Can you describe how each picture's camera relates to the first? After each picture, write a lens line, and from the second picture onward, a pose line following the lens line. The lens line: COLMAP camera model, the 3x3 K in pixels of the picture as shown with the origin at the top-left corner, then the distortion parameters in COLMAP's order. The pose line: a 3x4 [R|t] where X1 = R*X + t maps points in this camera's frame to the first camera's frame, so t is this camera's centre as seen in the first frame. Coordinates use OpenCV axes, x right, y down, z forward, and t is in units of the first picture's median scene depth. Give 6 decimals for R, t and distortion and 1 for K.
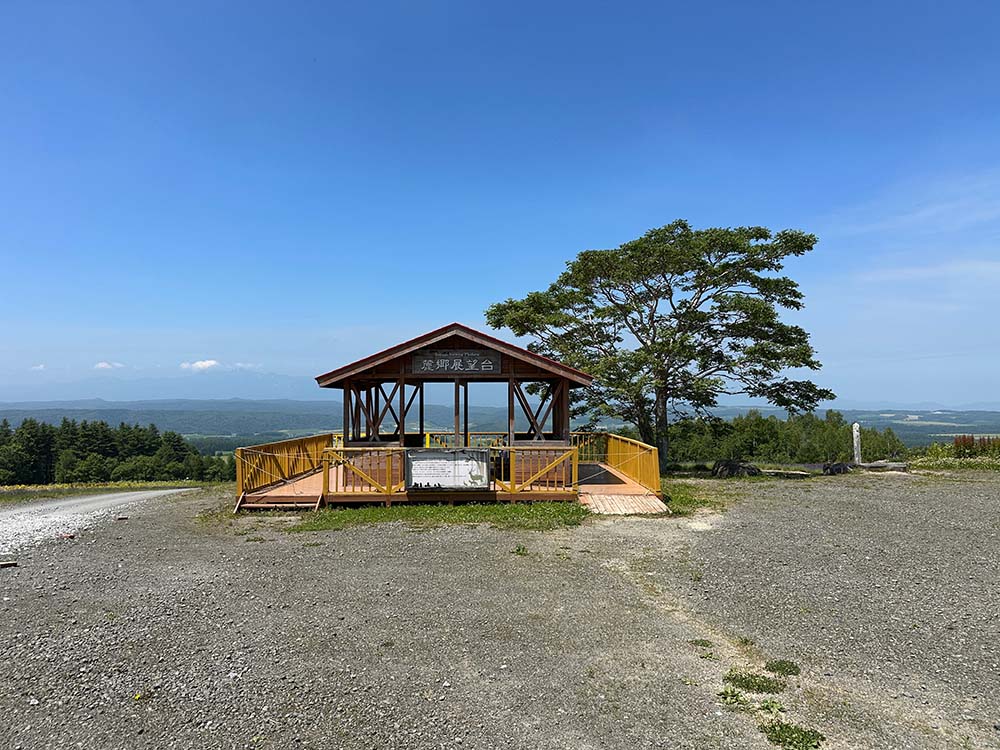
lens RADIAL K [[741.3, 0, 501.3], [0, 741.3, 375.2], [0, 0, 1]] dist [0.001038, -0.033940]
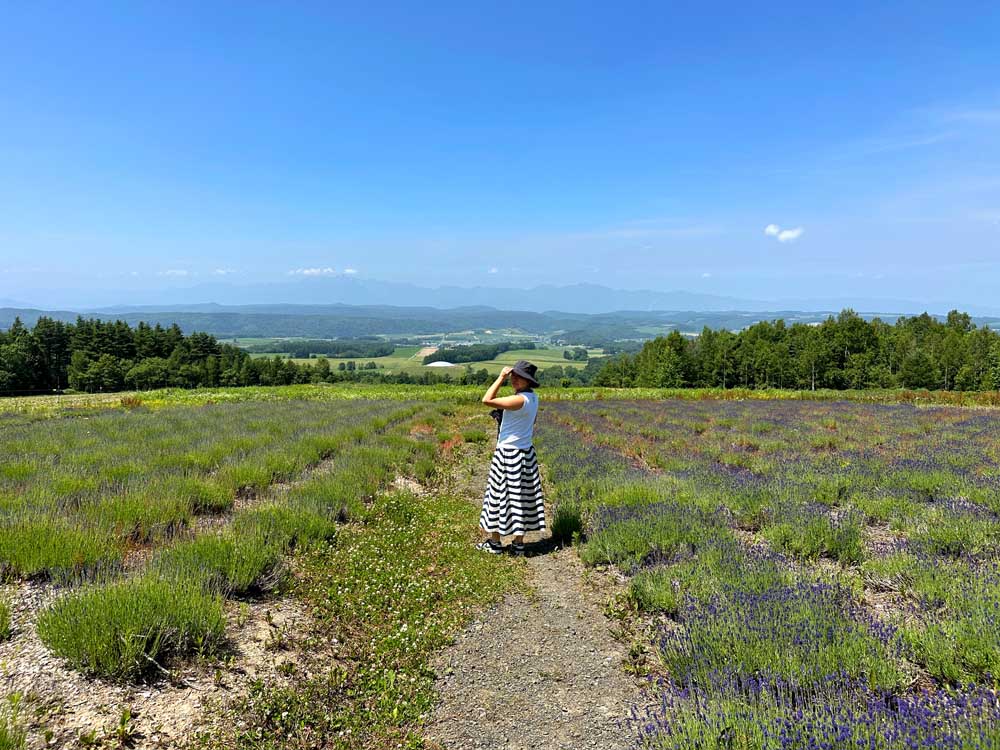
lens RADIAL K [[741.3, 0, 497.6], [0, 741.3, 374.4], [0, 0, 1]] dist [0.001038, -0.033940]
pose [[0.990290, 0.017243, -0.137942, 0.067223], [0.000100, 0.992188, 0.124748, 0.013696], [0.139015, -0.123551, 0.982553, 0.141993]]
